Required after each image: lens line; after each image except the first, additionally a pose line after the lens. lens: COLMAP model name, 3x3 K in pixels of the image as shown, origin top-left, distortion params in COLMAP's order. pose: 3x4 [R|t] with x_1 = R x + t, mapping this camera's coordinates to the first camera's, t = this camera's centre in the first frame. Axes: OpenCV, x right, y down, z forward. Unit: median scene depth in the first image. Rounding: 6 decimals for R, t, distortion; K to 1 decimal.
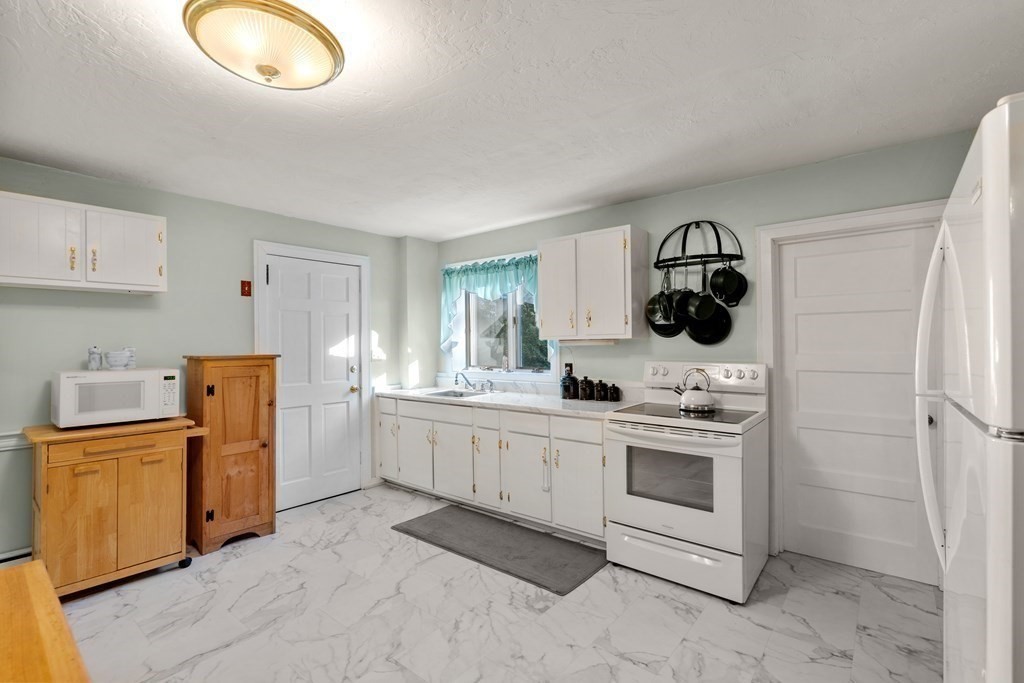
lens RADIAL K [[473.8, 0, 514.9], [0, 473.8, 339.9], [0, 0, 1]] dist [-0.003251, 0.001614]
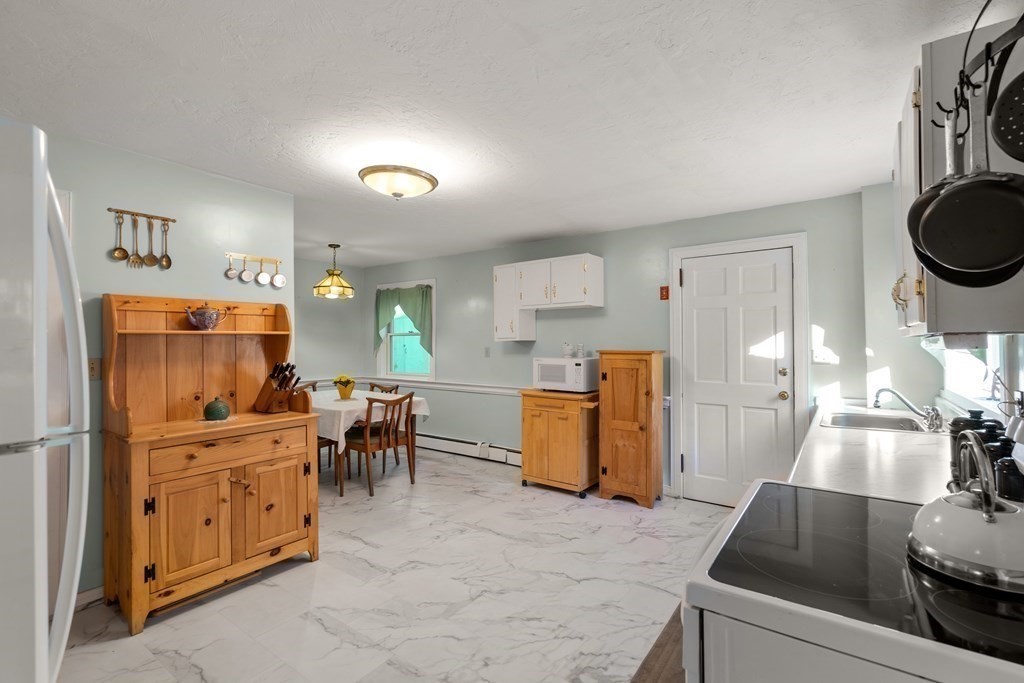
lens RADIAL K [[473.8, 0, 512.0], [0, 473.8, 340.1], [0, 0, 1]] dist [-0.003251, 0.001614]
pose [[0.042955, 0.003561, -0.999071, 0.639486], [0.006873, 0.999969, 0.003860, -0.001797], [0.999053, -0.007032, 0.042929, 0.655958]]
